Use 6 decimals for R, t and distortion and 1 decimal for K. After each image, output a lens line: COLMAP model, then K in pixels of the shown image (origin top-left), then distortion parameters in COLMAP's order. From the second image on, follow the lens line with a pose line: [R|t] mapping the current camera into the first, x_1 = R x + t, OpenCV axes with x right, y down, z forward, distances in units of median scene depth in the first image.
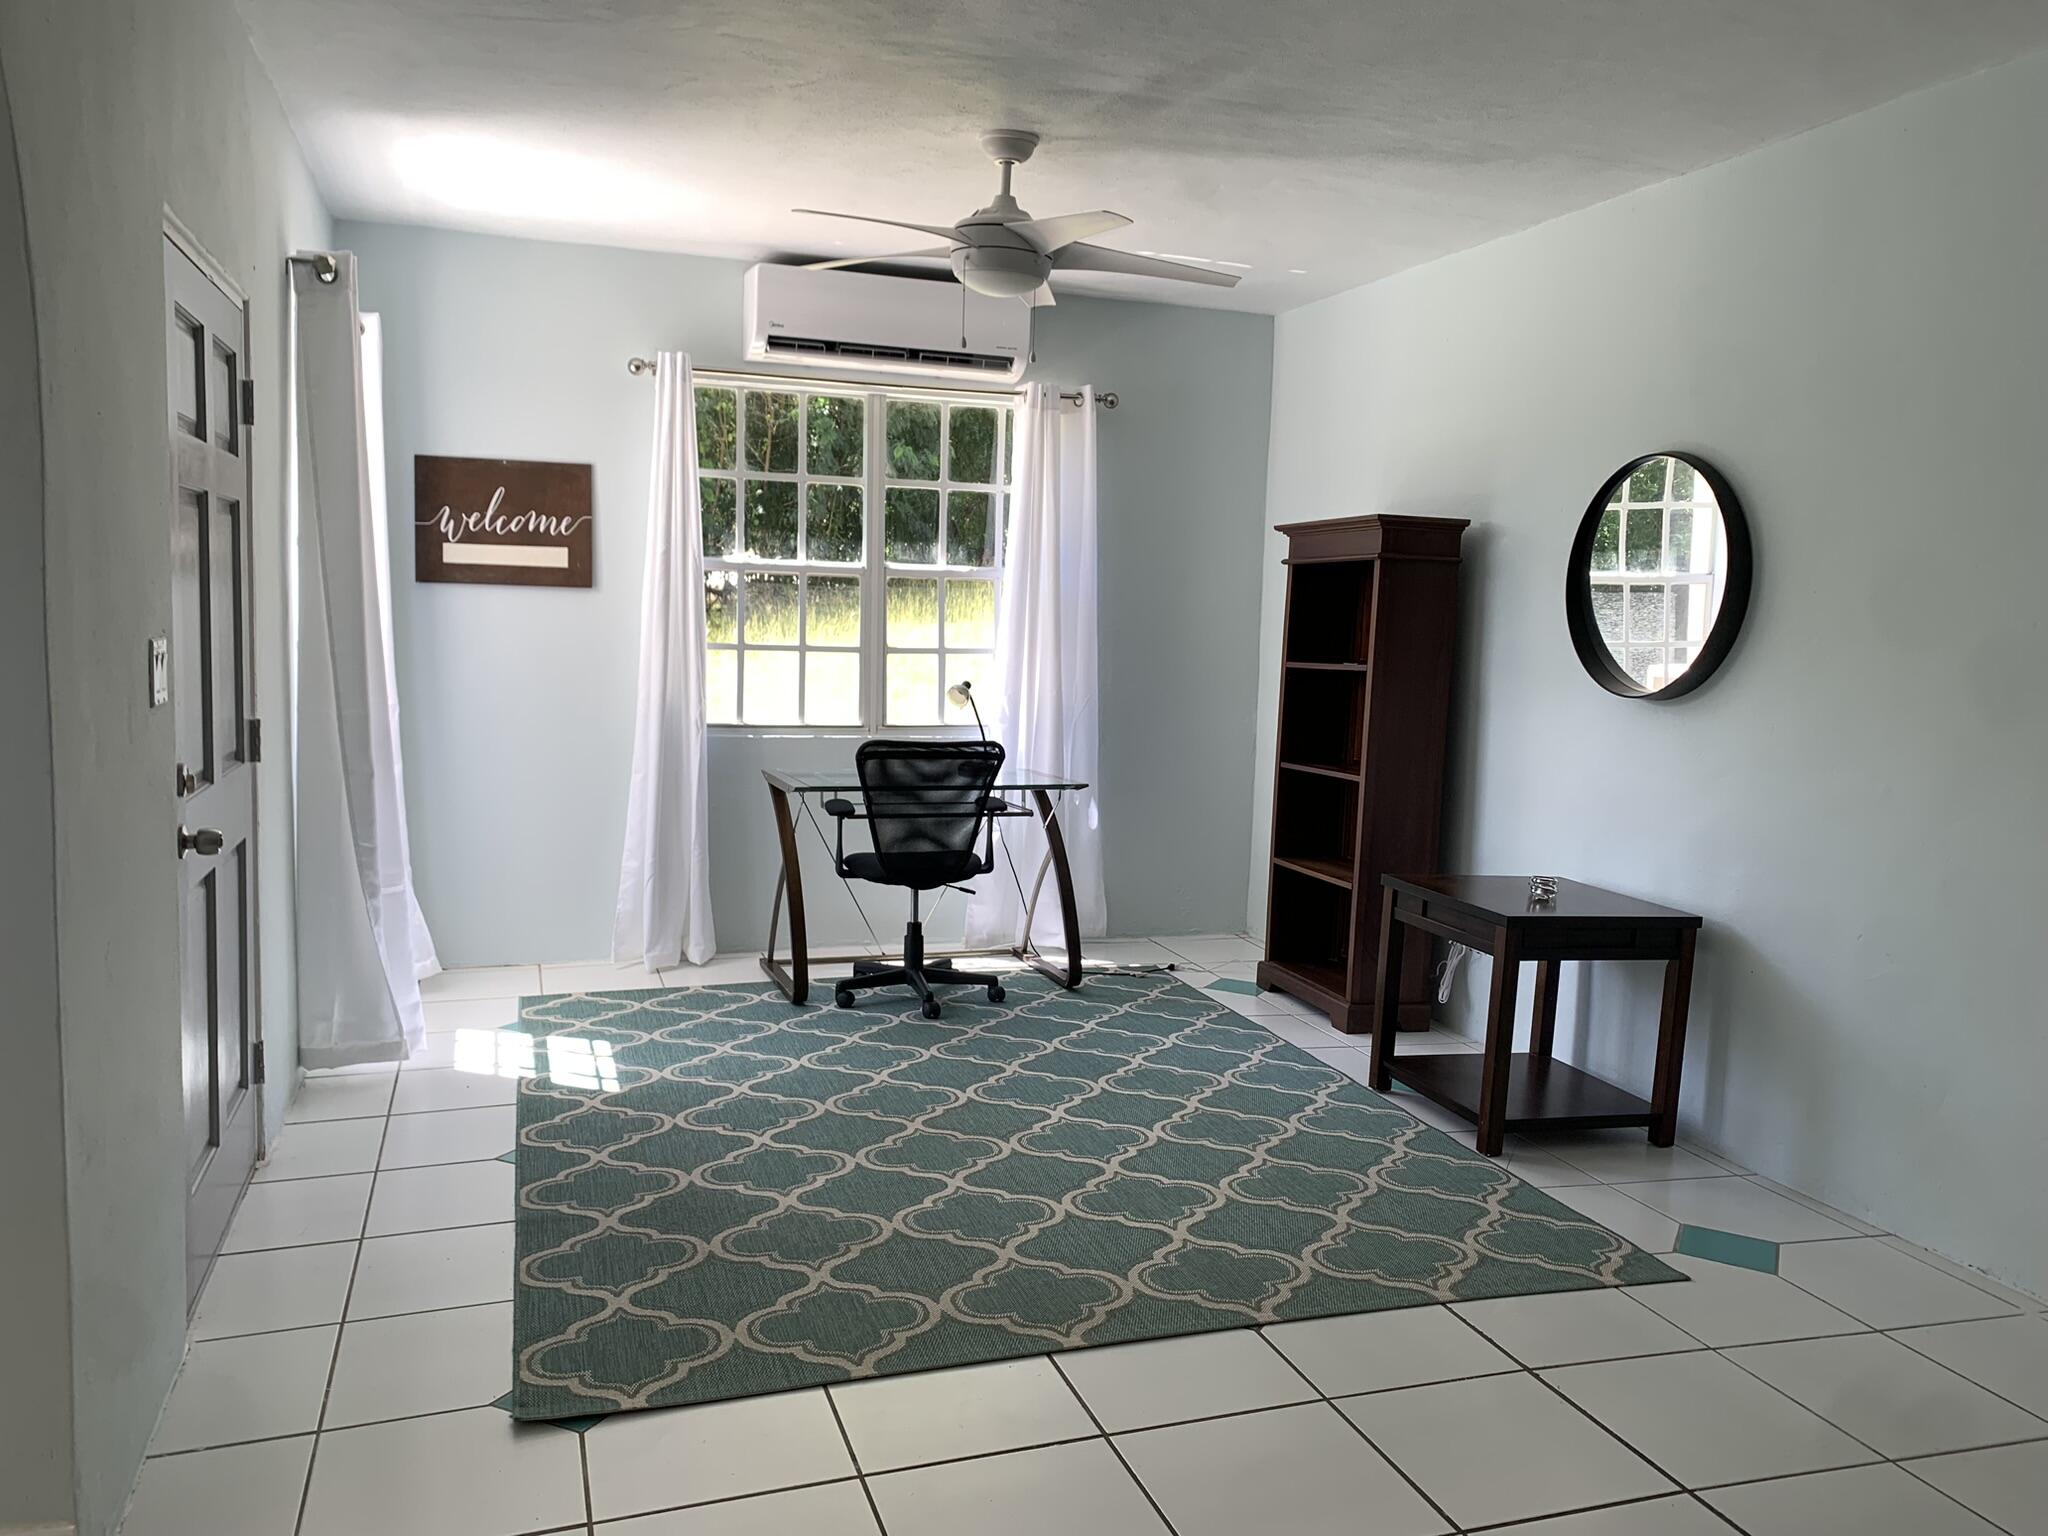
lens RADIAL K [[1585.4, 0, 1024.0], [0, 1585.4, 768.0], [0, 0, 1]] dist [0.029925, -0.002684]
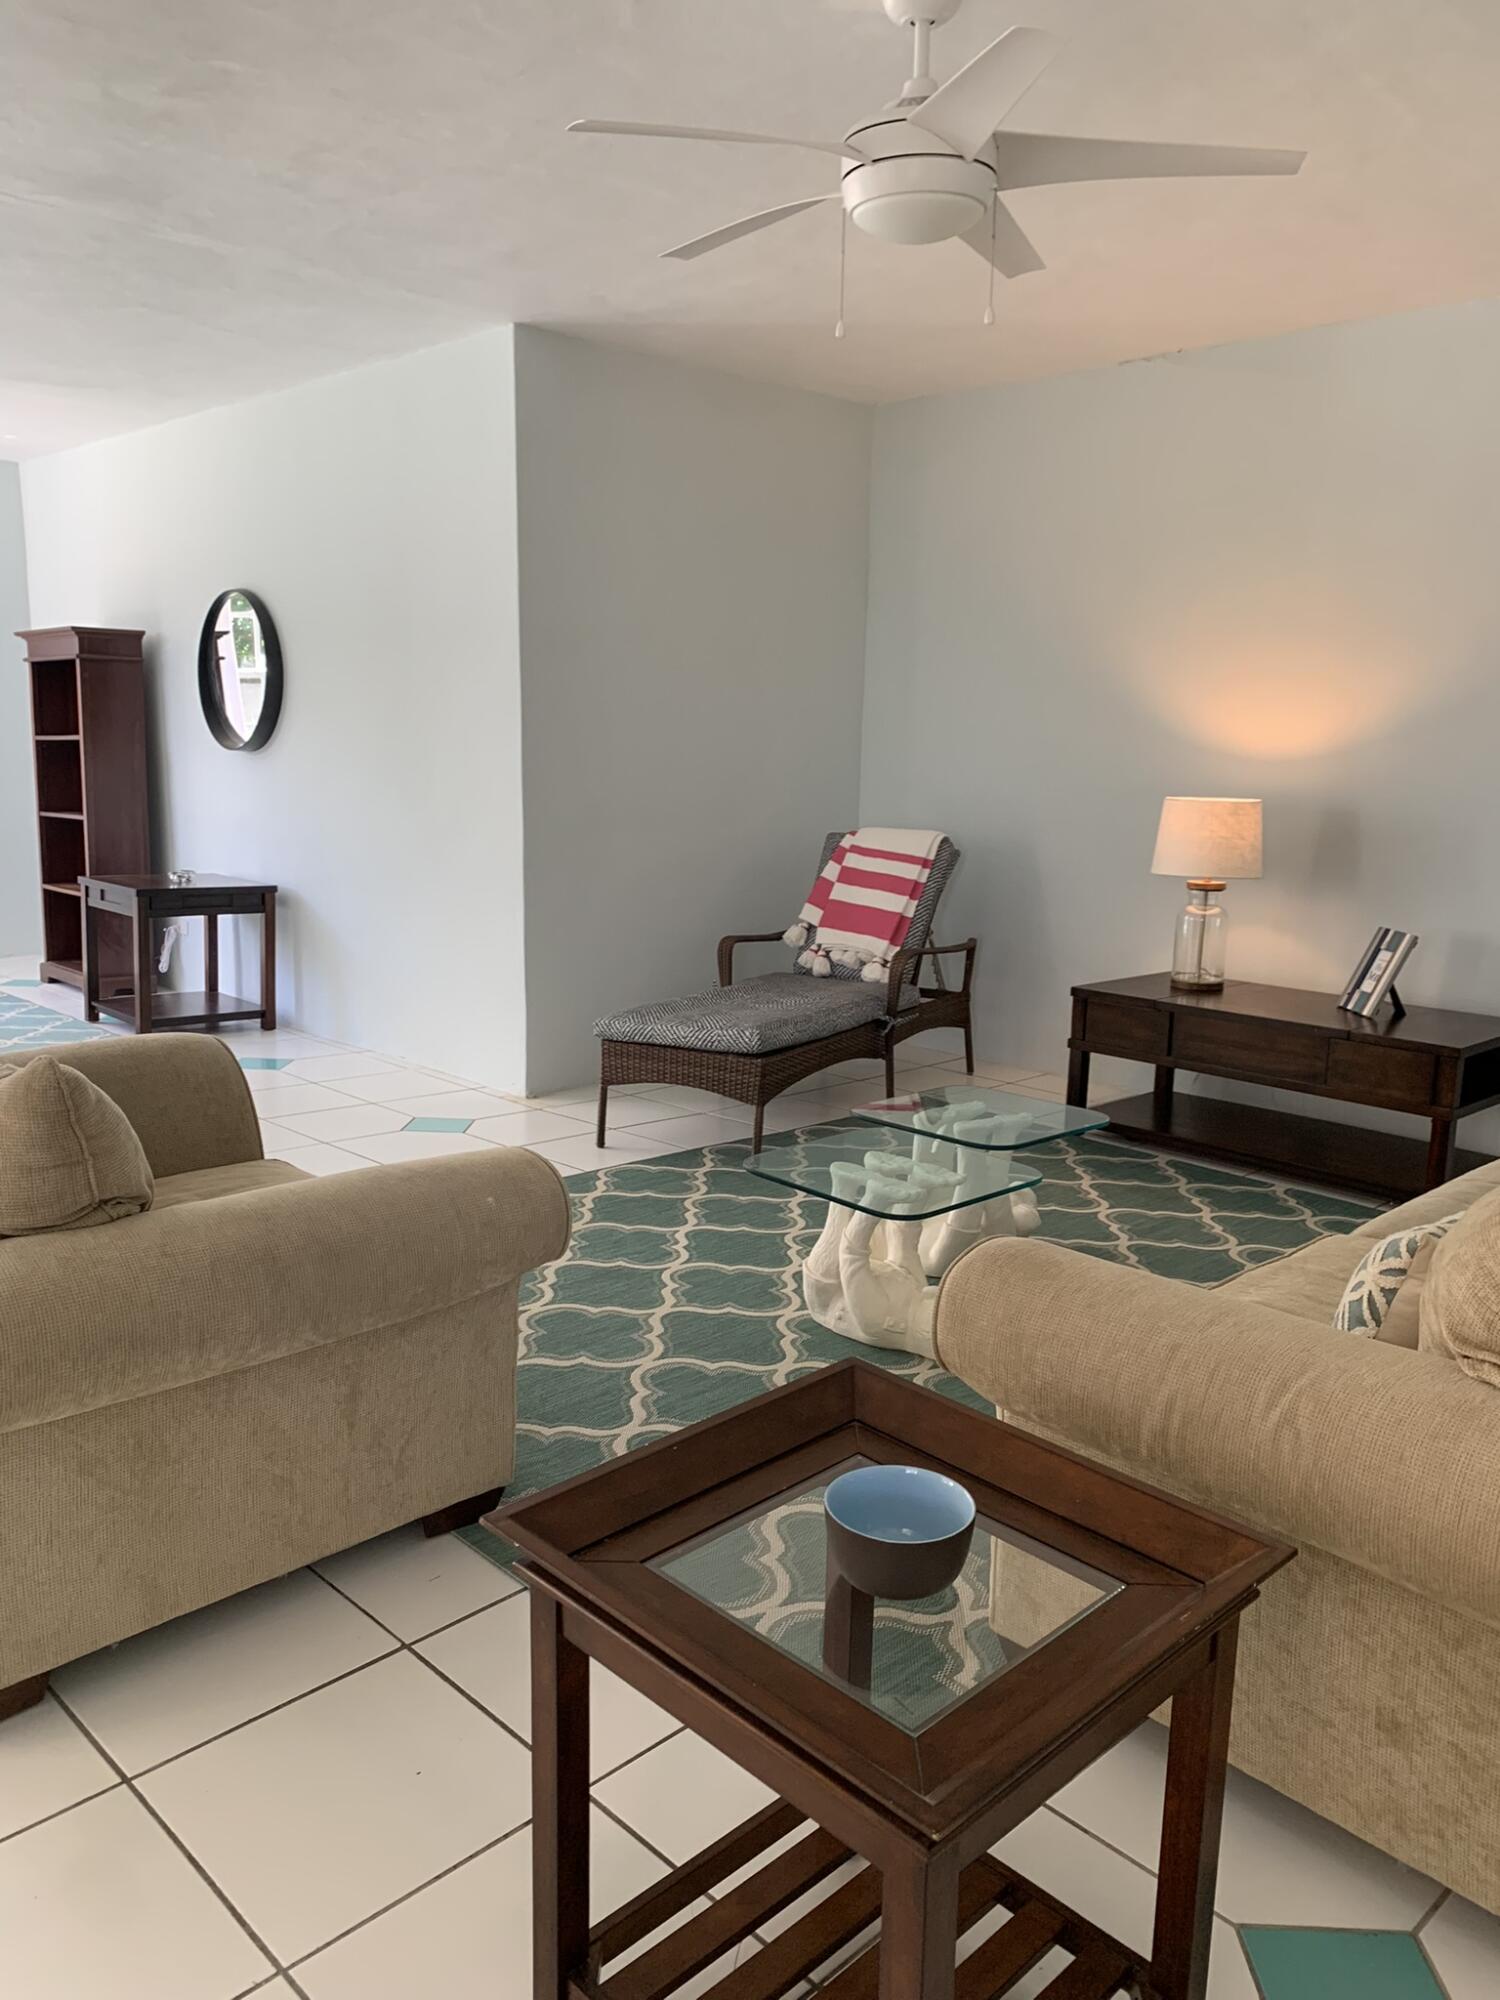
lens RADIAL K [[1548.3, 0, 750.0], [0, 1548.3, 1000.0], [0, 0, 1]] dist [0.029925, -0.002684]
pose [[0.898164, -0.090210, 0.430306, 0.135650], [0.053582, 0.993888, 0.096519, 0.067196], [-0.436383, -0.063633, 0.897508, -0.513487]]
